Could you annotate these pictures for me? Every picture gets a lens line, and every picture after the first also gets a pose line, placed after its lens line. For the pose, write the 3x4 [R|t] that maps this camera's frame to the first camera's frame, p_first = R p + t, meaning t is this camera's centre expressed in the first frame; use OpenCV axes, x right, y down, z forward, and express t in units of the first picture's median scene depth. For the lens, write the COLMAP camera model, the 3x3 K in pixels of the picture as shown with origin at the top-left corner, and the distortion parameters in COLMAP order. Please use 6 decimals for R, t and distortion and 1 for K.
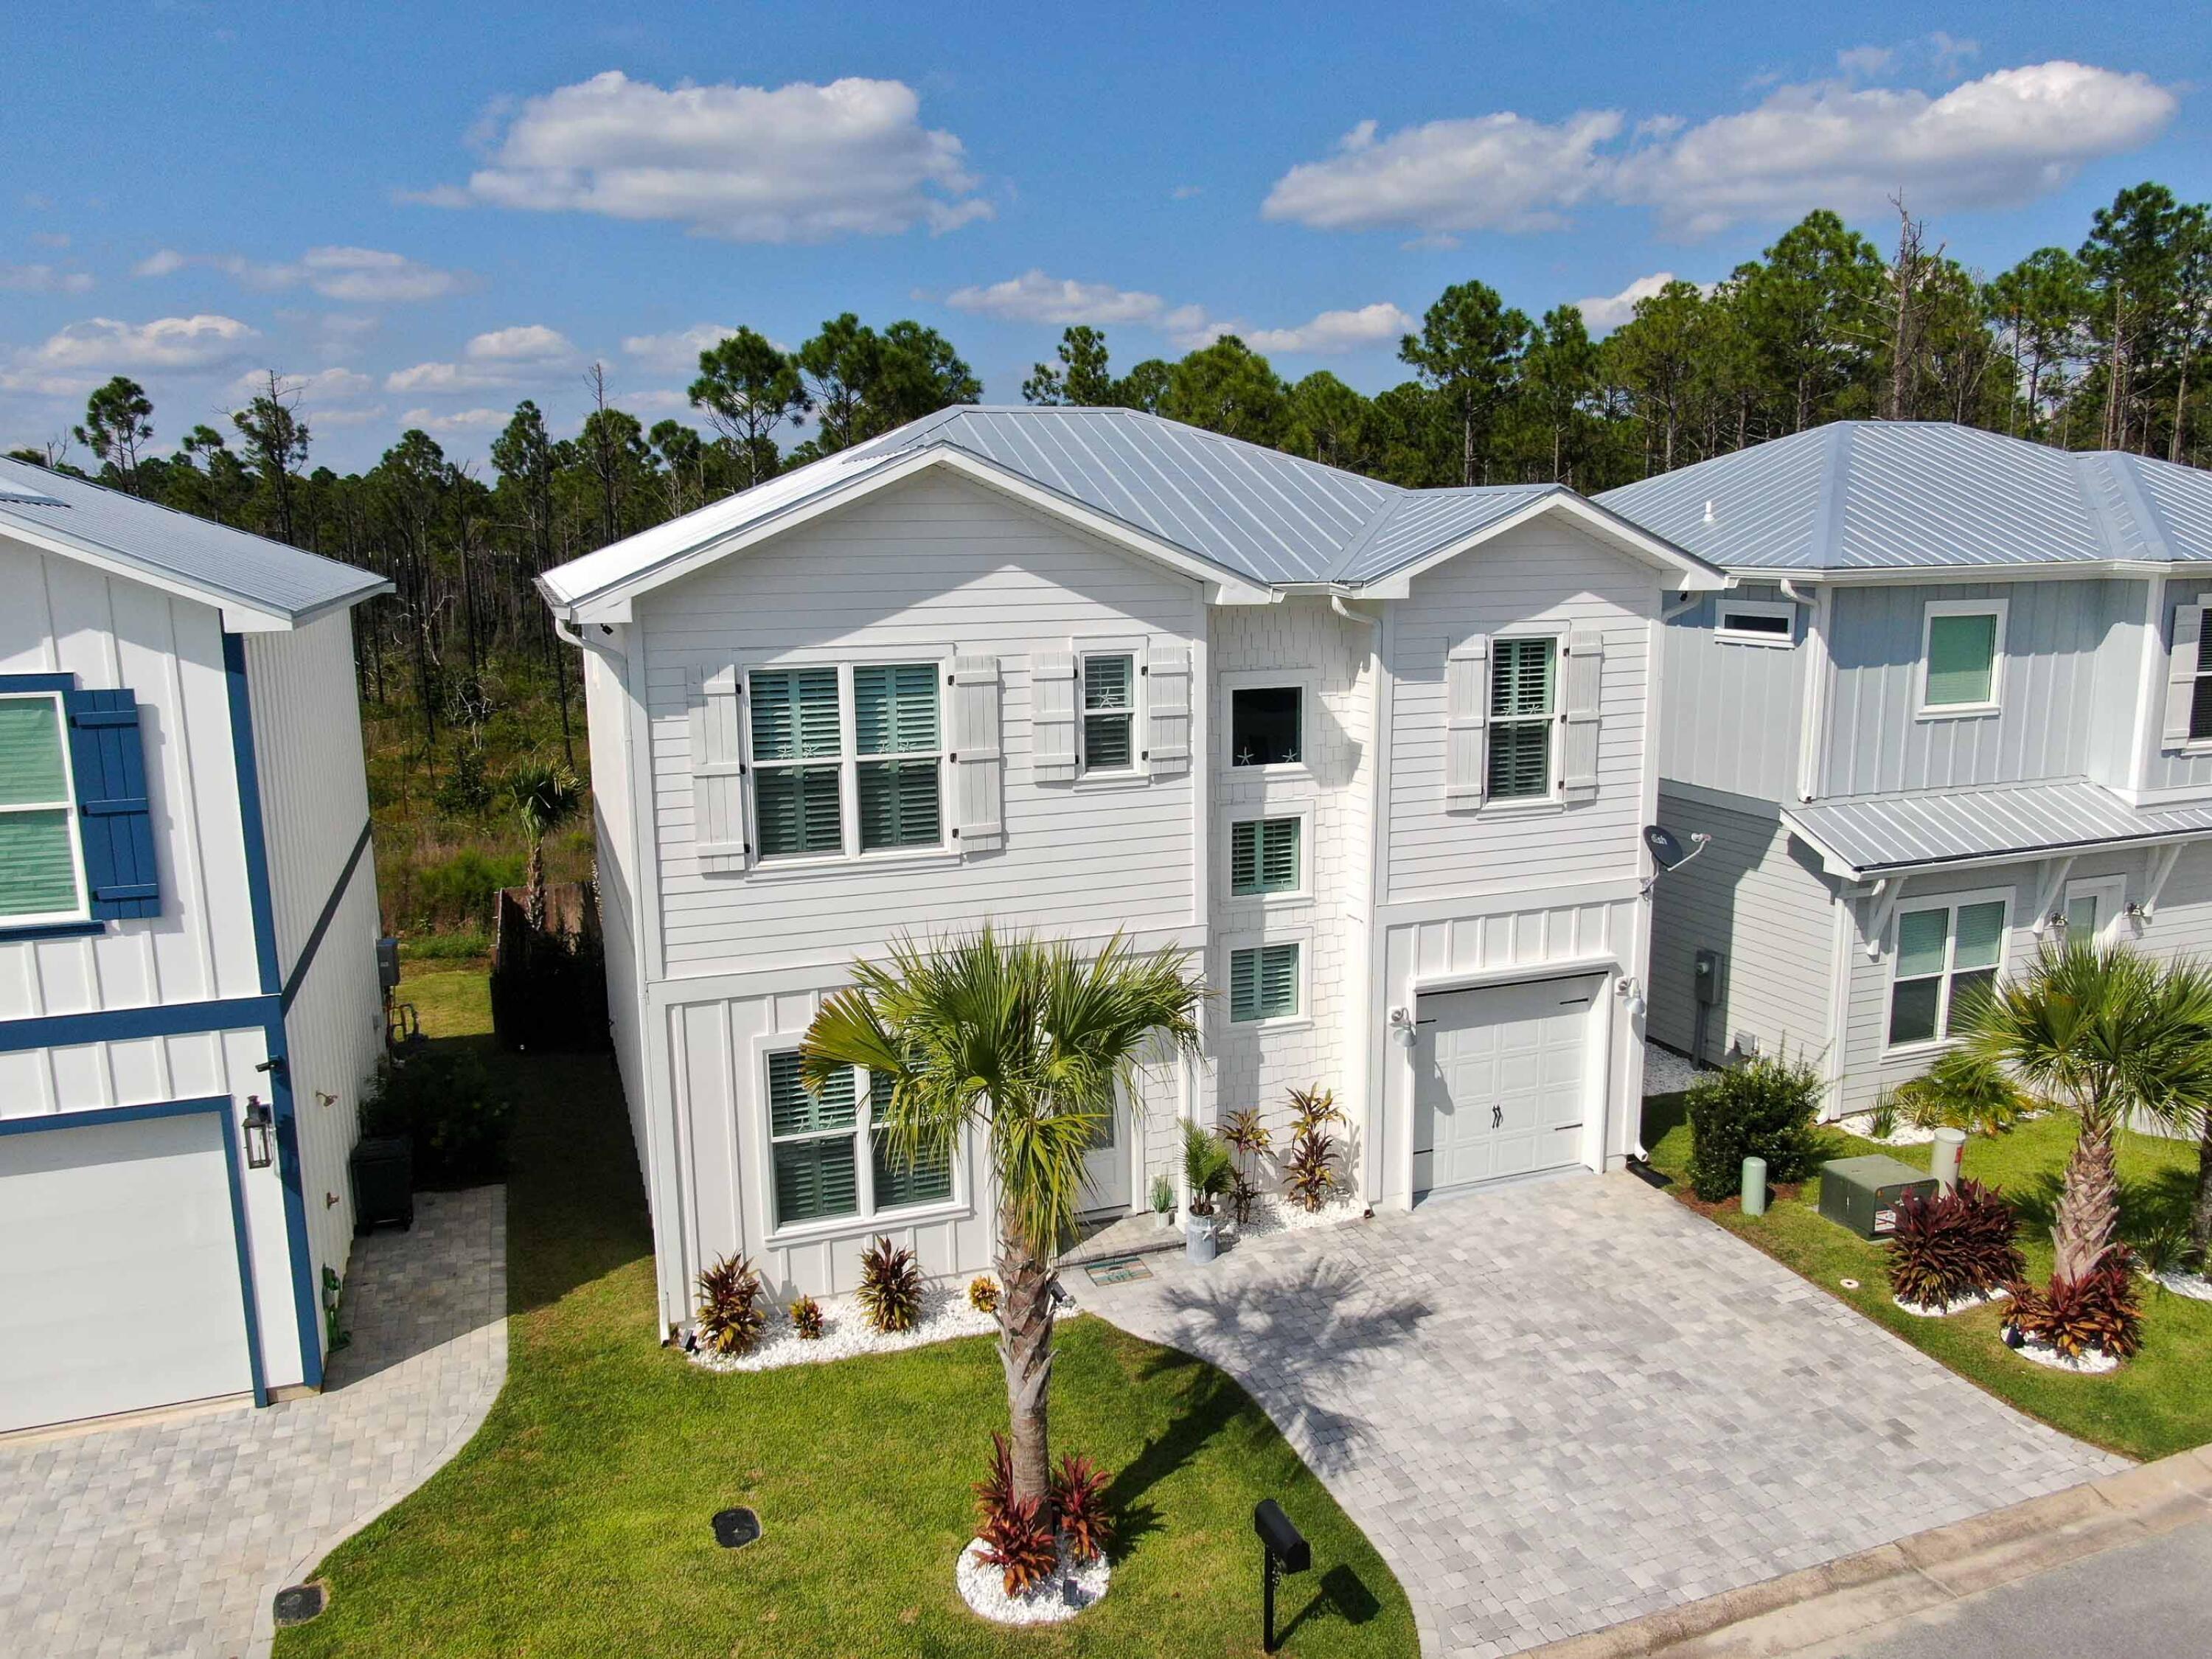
lens RADIAL K [[1532.0, 0, 1197.5], [0, 1532.0, 809.5], [0, 0, 1]] dist [-0.004206, -0.000451]
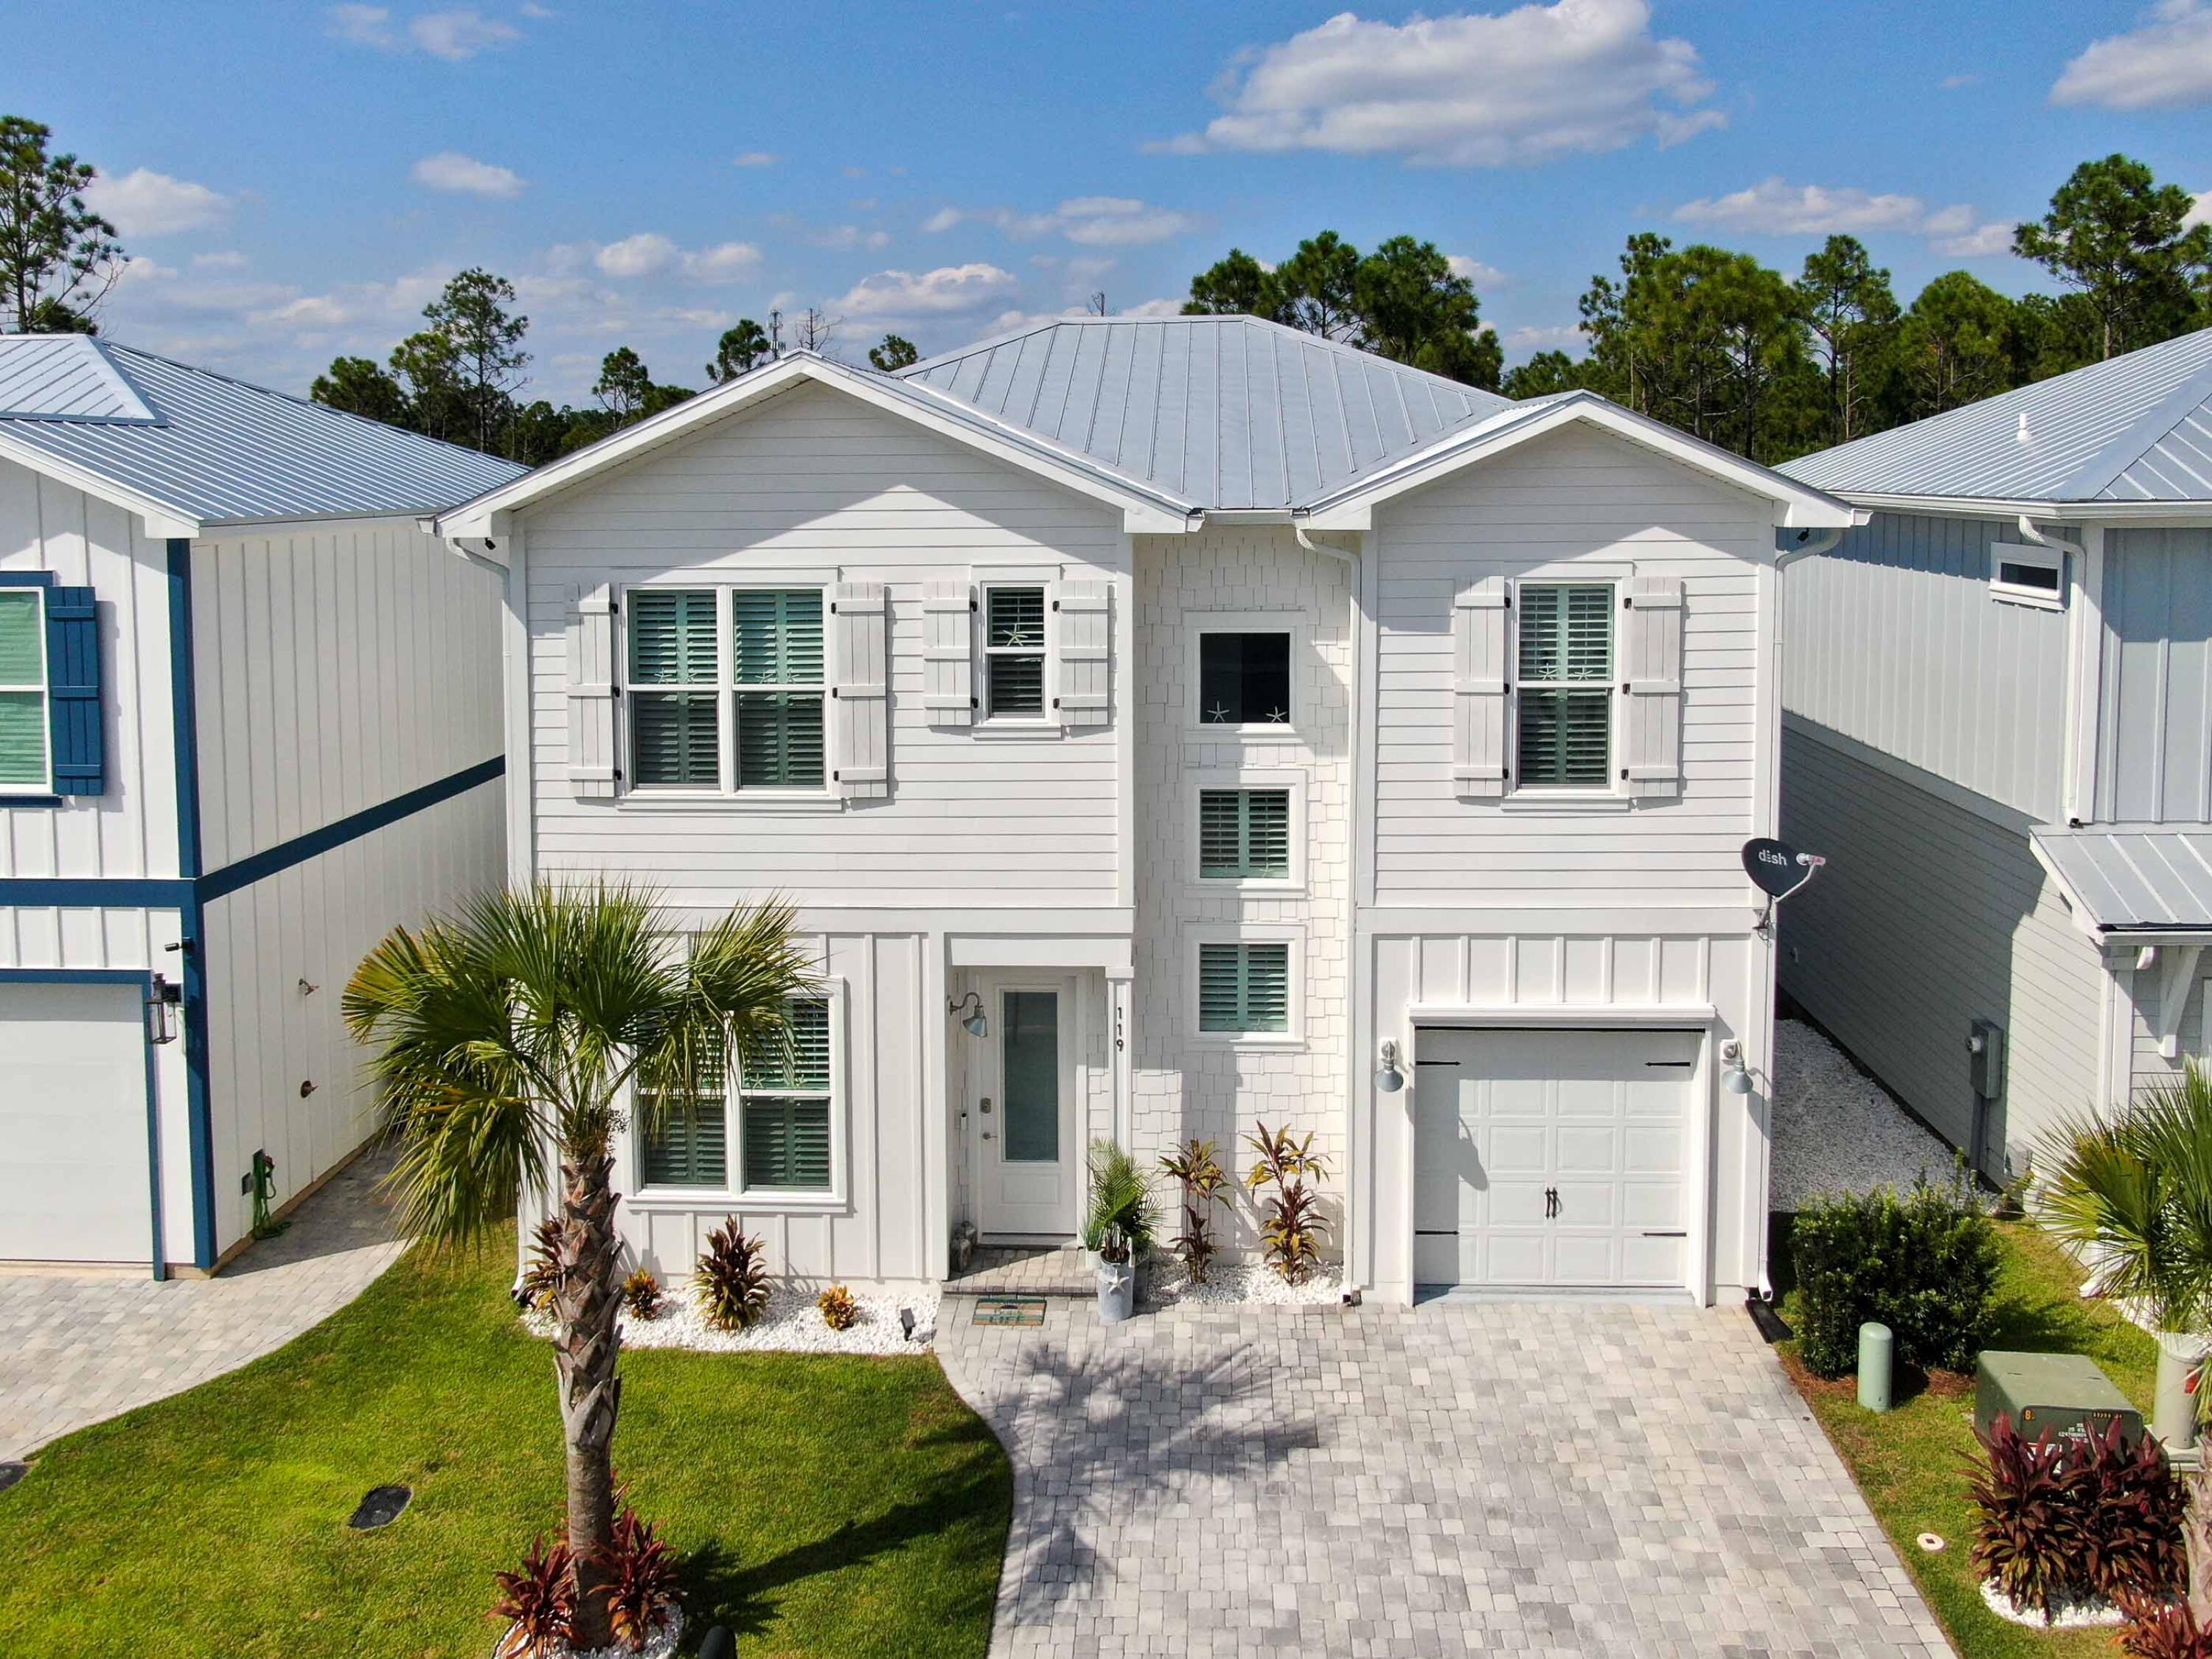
lens RADIAL K [[1675.2, 0, 1209.3], [0, 1675.2, 572.2], [0, 0, 1]] dist [-0.007462, 0.004020]
pose [[0.923207, 0.027670, -0.383305, 0.393529], [-0.070621, 0.992634, -0.098438, -0.020776], [0.377758, 0.117948, 0.918361, 0.144901]]
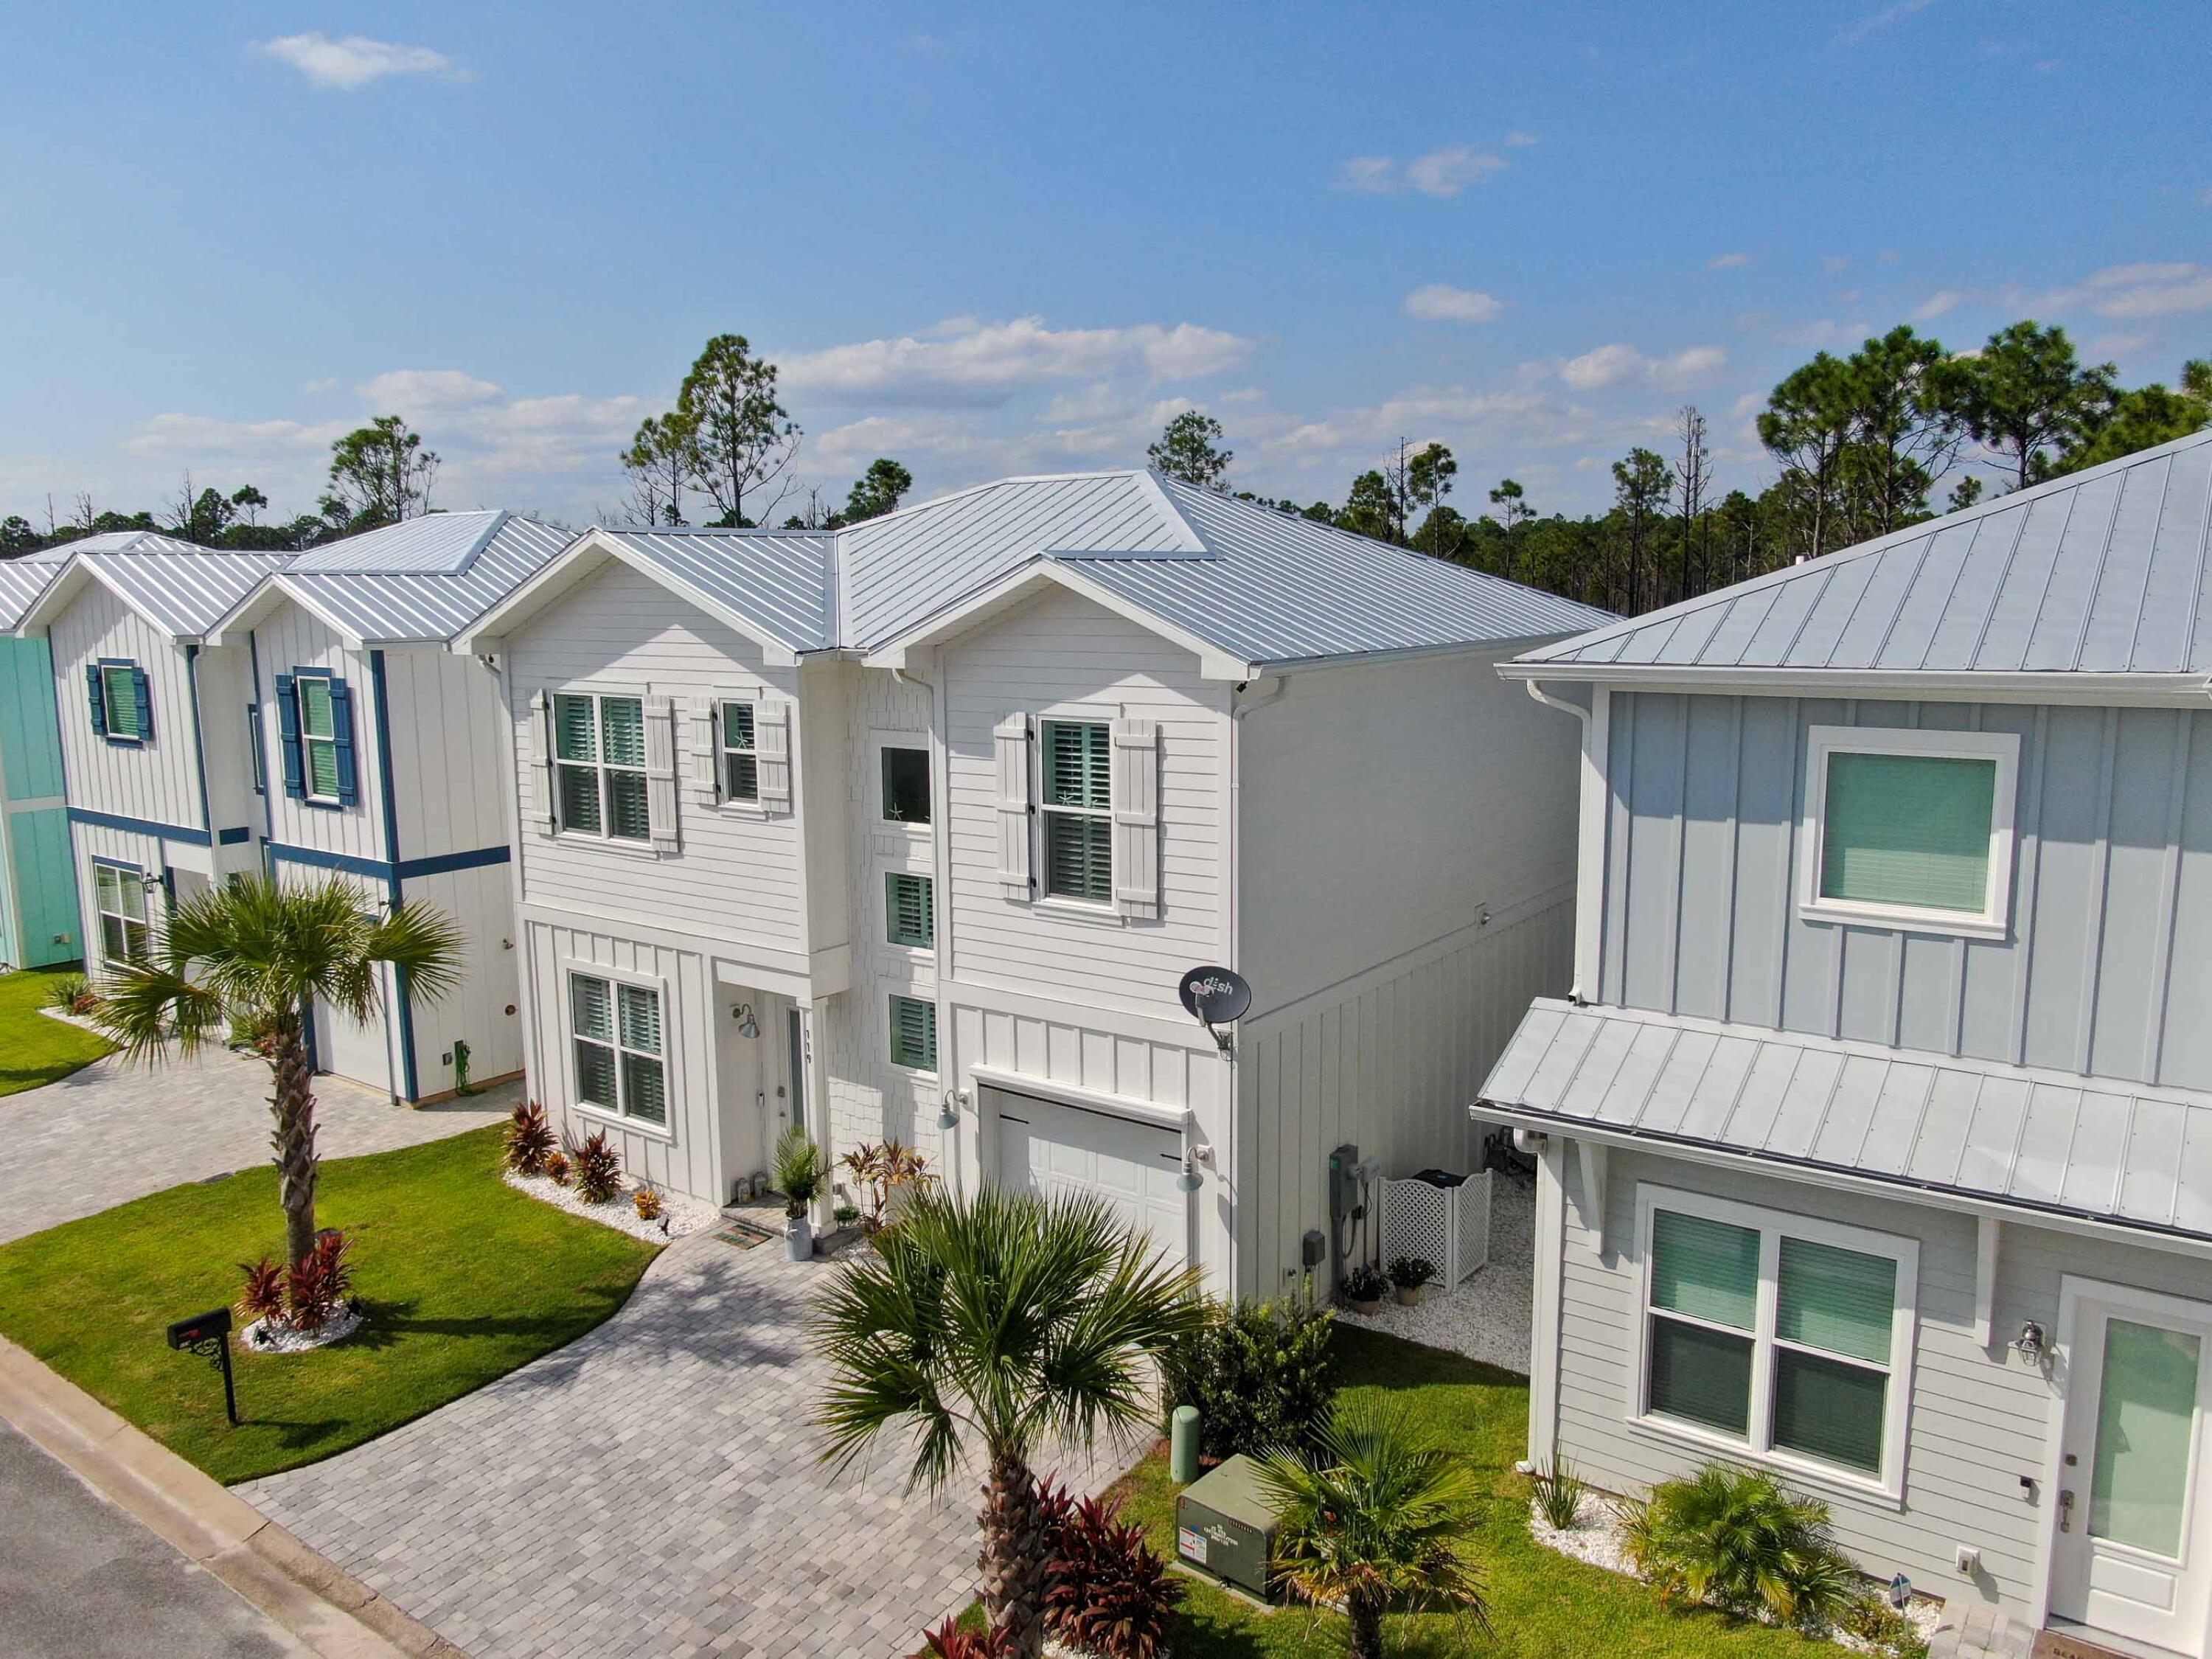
lens RADIAL K [[1572.2, 0, 1106.0], [0, 1572.2, 829.5], [0, 0, 1]] dist [-0.006183, -0.001851]
pose [[0.561096, 0.135560, -0.816575, 1.028807], [-0.146416, 0.987197, 0.063277, -0.115981], [0.814698, 0.084055, 0.573761, 0.520726]]
